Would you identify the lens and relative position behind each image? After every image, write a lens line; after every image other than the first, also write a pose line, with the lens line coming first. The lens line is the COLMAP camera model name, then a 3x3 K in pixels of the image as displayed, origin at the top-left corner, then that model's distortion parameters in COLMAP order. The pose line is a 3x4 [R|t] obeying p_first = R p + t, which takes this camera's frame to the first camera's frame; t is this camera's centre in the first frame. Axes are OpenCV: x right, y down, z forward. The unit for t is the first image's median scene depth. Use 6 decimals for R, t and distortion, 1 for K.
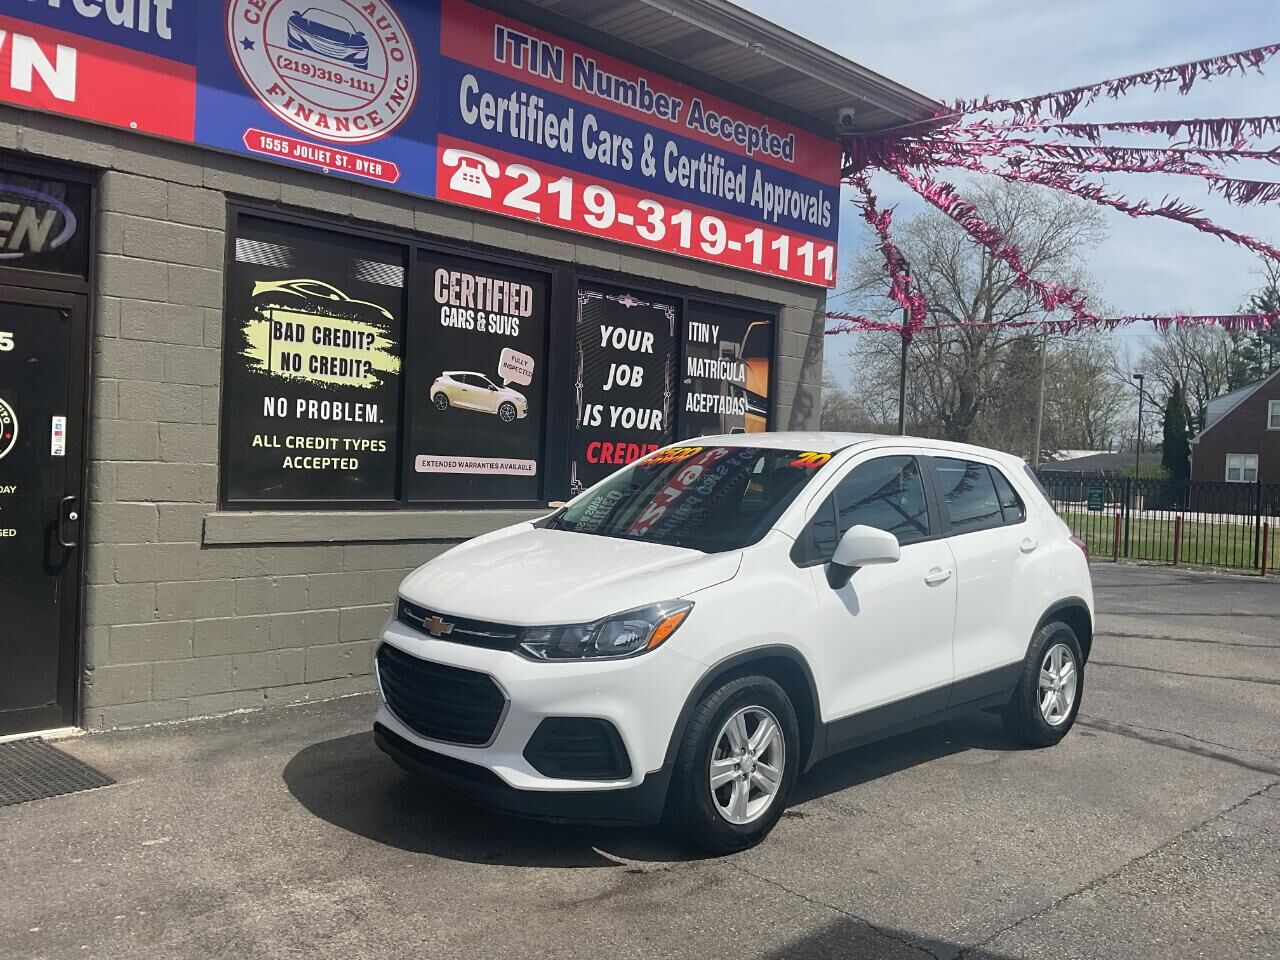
lens RADIAL K [[1058.2, 0, 640.0], [0, 1058.2, 480.0], [0, 0, 1]] dist [0.118527, -0.237921]
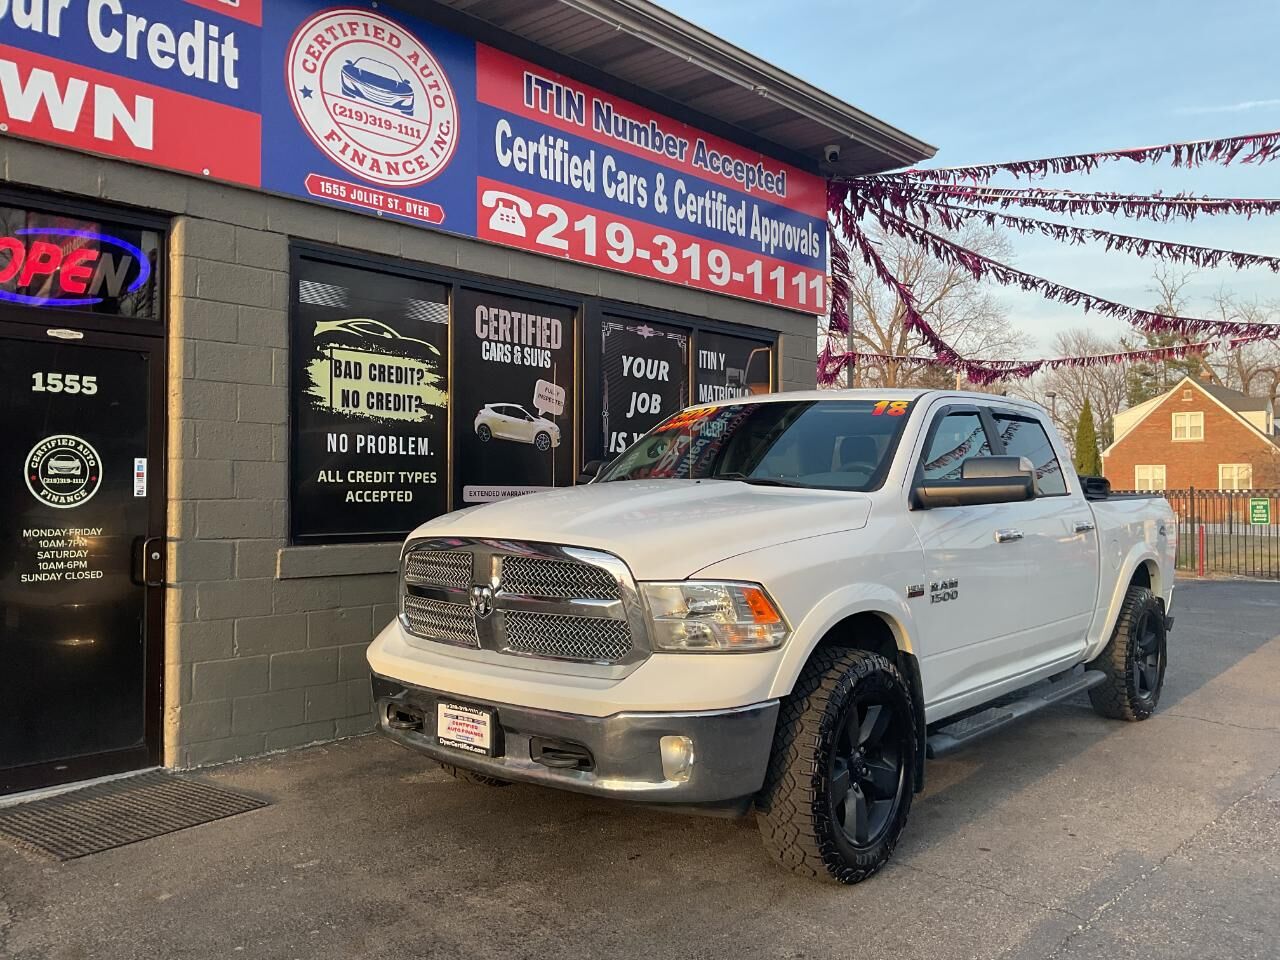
lens RADIAL K [[1054.1, 0, 640.0], [0, 1054.1, 480.0], [0, 0, 1]] dist [0.126117, -0.260333]
pose [[0.996467, -0.036650, 0.075571, -0.114453], [0.038901, 0.998836, -0.028536, 0.006760], [-0.074437, 0.031375, 0.996732, -0.032453]]
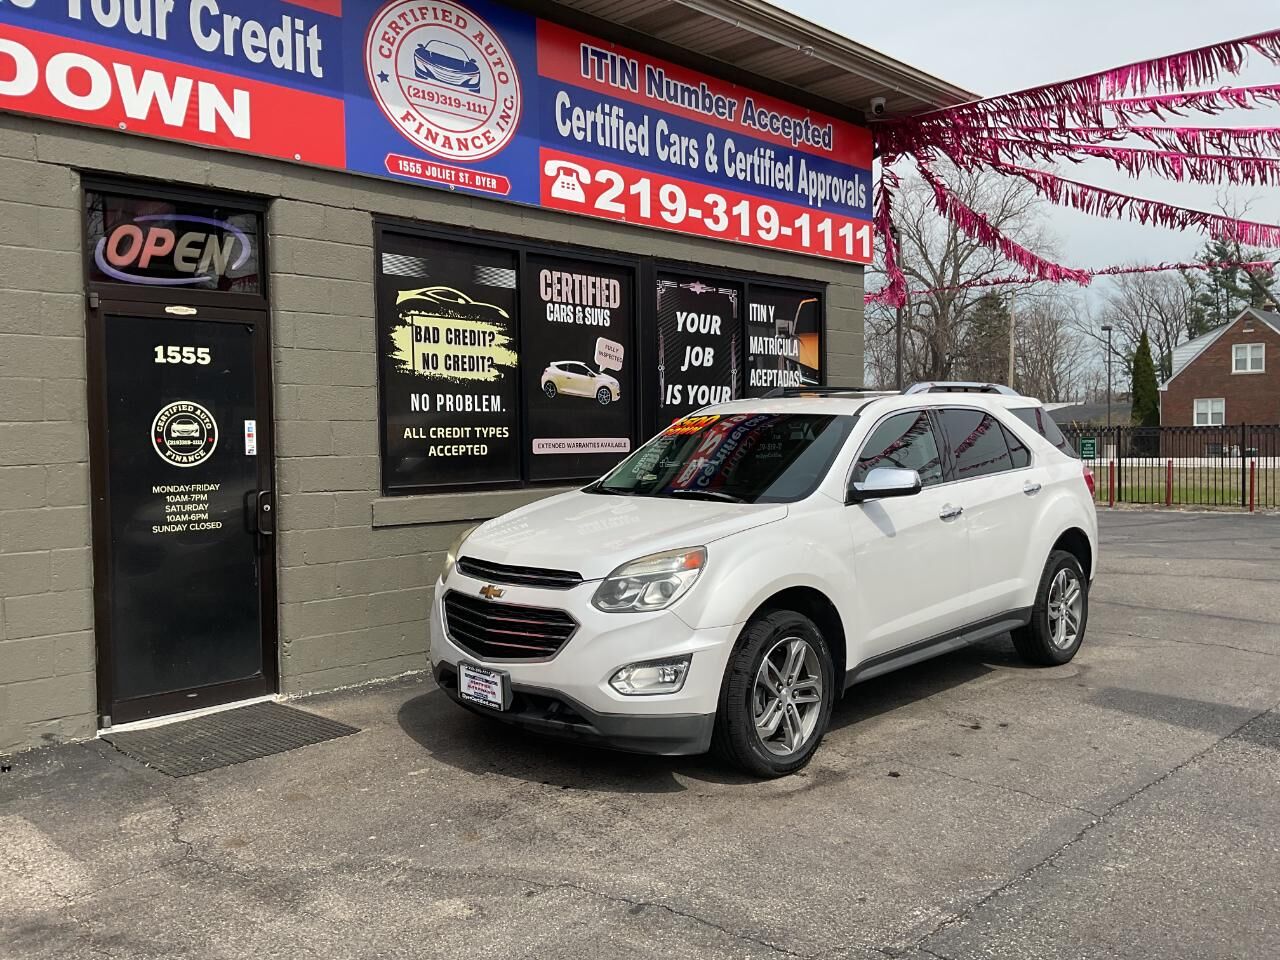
lens RADIAL K [[1061.0, 0, 642.2], [0, 1061.0, 478.7], [0, 0, 1]] dist [0.135829, -0.294205]
pose [[0.997966, -0.055628, 0.031140, -0.129827], [0.054957, 0.998246, 0.022010, -0.000064], [-0.032309, -0.020254, 0.999273, -0.111966]]
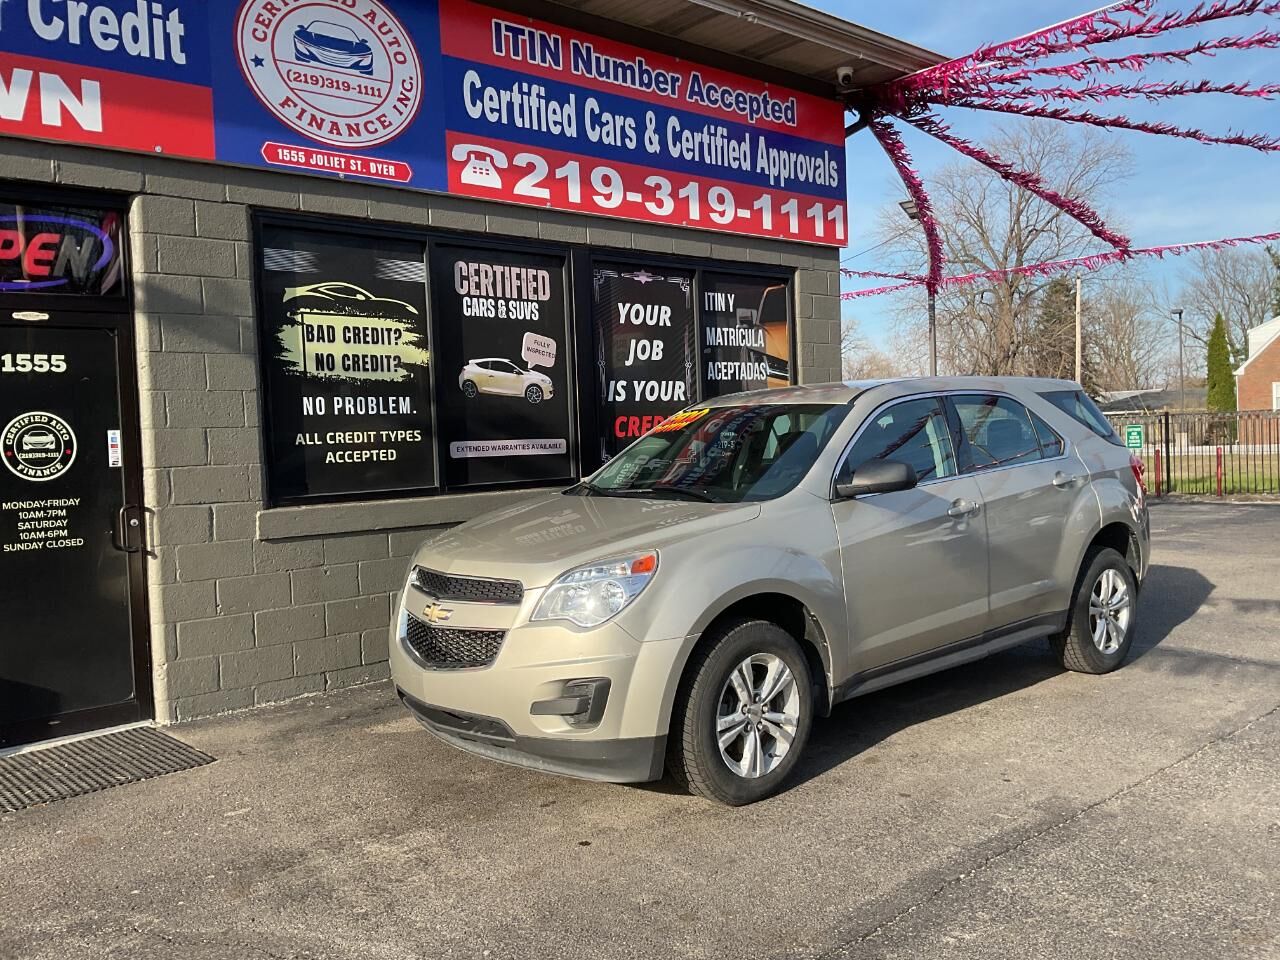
lens RADIAL K [[1056.6, 0, 639.4], [0, 1056.6, 480.7], [0, 0, 1]] dist [0.129420, -0.267479]
pose [[0.996130, -0.077976, -0.040552, 0.013287], [0.078786, 0.996715, 0.018774, 0.009235], [0.038954, -0.021896, 0.999001, -0.033589]]
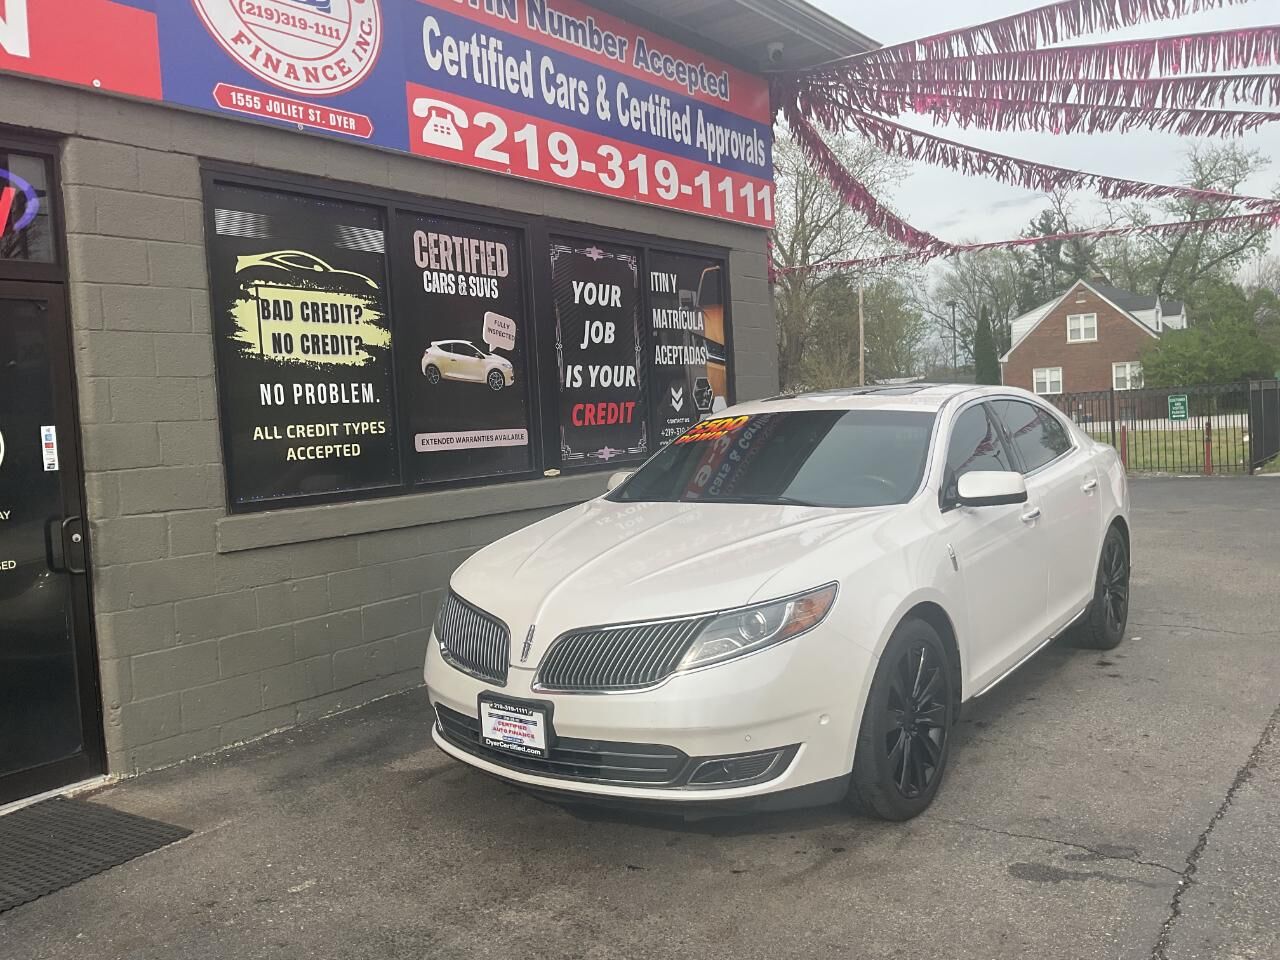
lens RADIAL K [[1058.5, 0, 642.2], [0, 1058.5, 478.3], [0, 0, 1]] dist [0.123722, -0.278383]
pose [[0.981464, -0.103111, 0.161547, -0.165203], [0.097247, 0.994295, 0.043813, -0.006337], [-0.165143, -0.027291, 0.985892, 0.050106]]
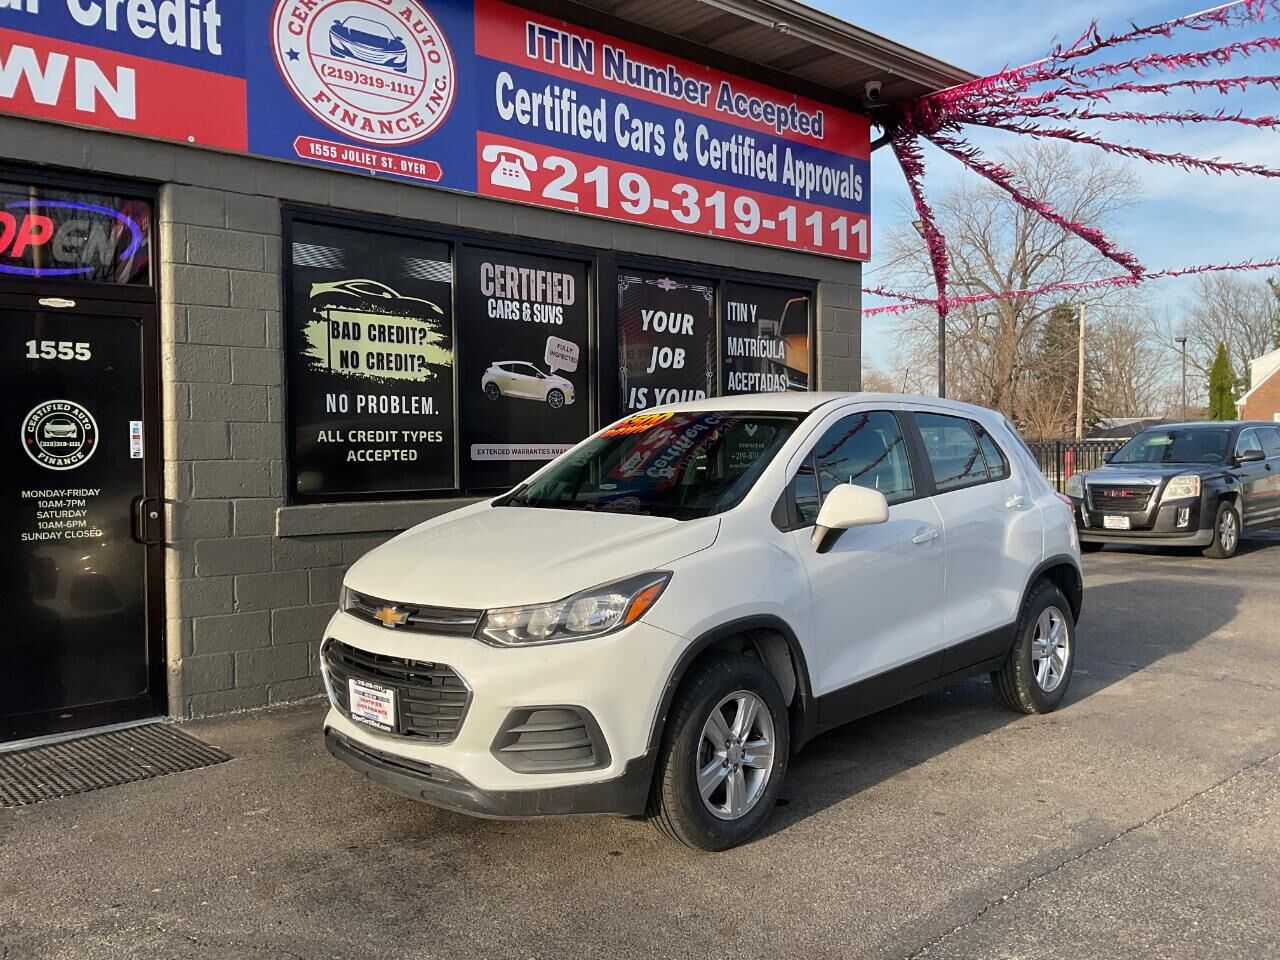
lens RADIAL K [[1058.2, 0, 640.0], [0, 1058.2, 480.0], [0, 0, 1]] dist [0.118527, -0.237921]
pose [[0.998098, -0.049867, -0.036257, -0.010742], [0.050119, 0.998725, 0.006067, 0.013071], [0.035909, -0.007872, 0.999324, -0.025429]]
